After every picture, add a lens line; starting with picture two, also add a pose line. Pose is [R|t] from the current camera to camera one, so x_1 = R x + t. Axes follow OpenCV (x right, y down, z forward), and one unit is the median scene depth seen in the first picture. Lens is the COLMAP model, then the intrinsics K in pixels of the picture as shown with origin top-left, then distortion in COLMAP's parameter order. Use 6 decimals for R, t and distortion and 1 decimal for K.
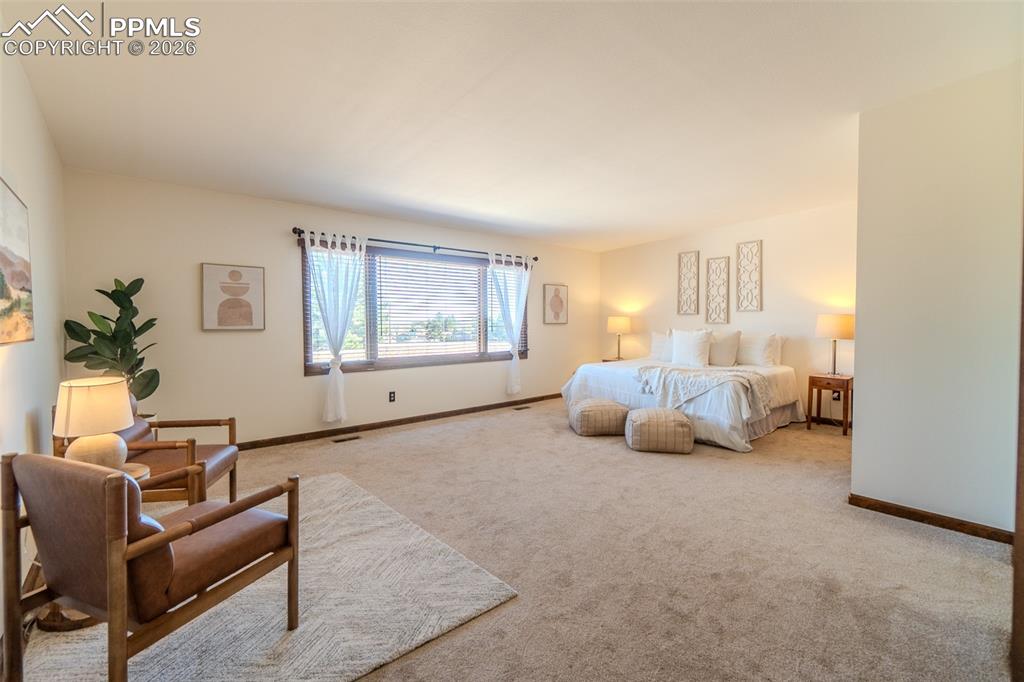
lens RADIAL K [[447.7, 0, 534.0], [0, 447.7, 334.1], [0, 0, 1]] dist [-0.004182, 0.002870]
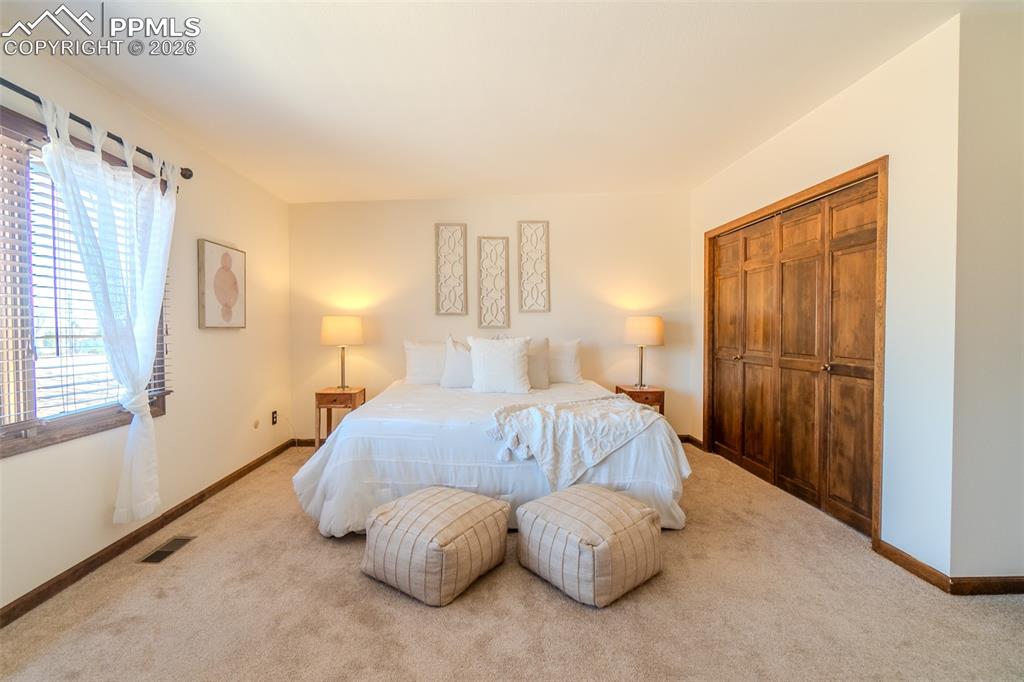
lens RADIAL K [[447.7, 0, 534.0], [0, 447.7, 334.1], [0, 0, 1]] dist [-0.004182, 0.002870]
pose [[0.661121, -0.012472, 0.750176, -0.101301], [0.018293, 0.999833, 0.000502, -0.012401], [-0.750056, 0.013391, 0.661239, 0.493375]]
